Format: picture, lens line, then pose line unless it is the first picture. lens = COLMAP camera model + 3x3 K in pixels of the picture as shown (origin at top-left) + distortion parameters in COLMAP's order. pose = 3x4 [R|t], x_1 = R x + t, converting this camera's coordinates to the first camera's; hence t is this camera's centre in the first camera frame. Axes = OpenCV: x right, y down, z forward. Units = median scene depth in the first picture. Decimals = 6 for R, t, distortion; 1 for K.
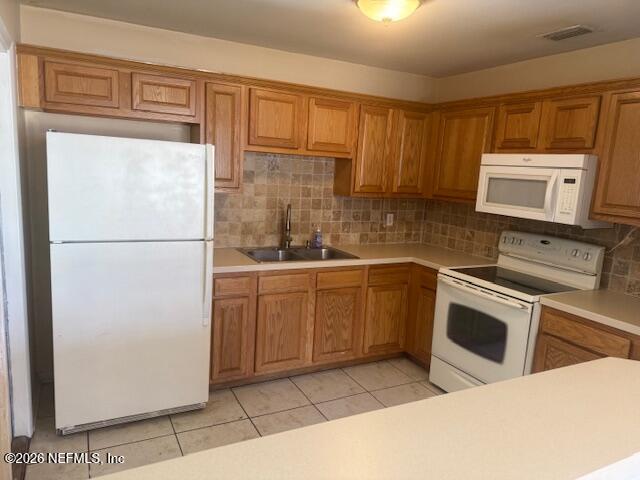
lens RADIAL K [[448.3, 0, 317.1], [0, 448.3, 239.7], [0, 0, 1]] dist [0.093024, -0.149741]
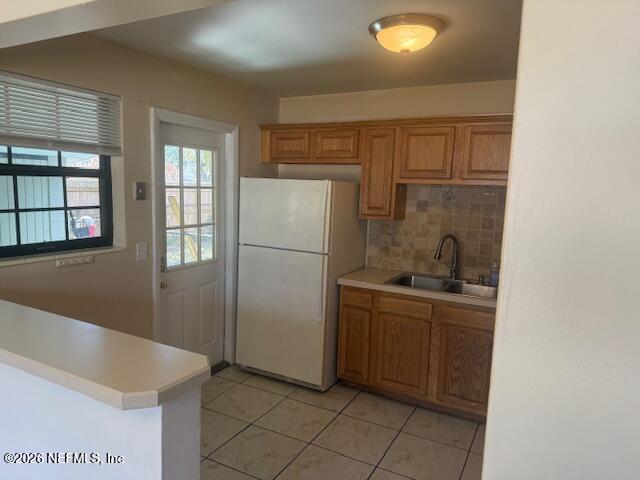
lens RADIAL K [[448.3, 0, 317.1], [0, 448.3, 239.7], [0, 0, 1]] dist [0.093024, -0.149741]
pose [[0.550272, 0.062274, -0.832660, 0.625835], [-0.131283, 0.991265, -0.012624, -0.017342], [0.824600, 0.116261, 0.553640, 0.224328]]
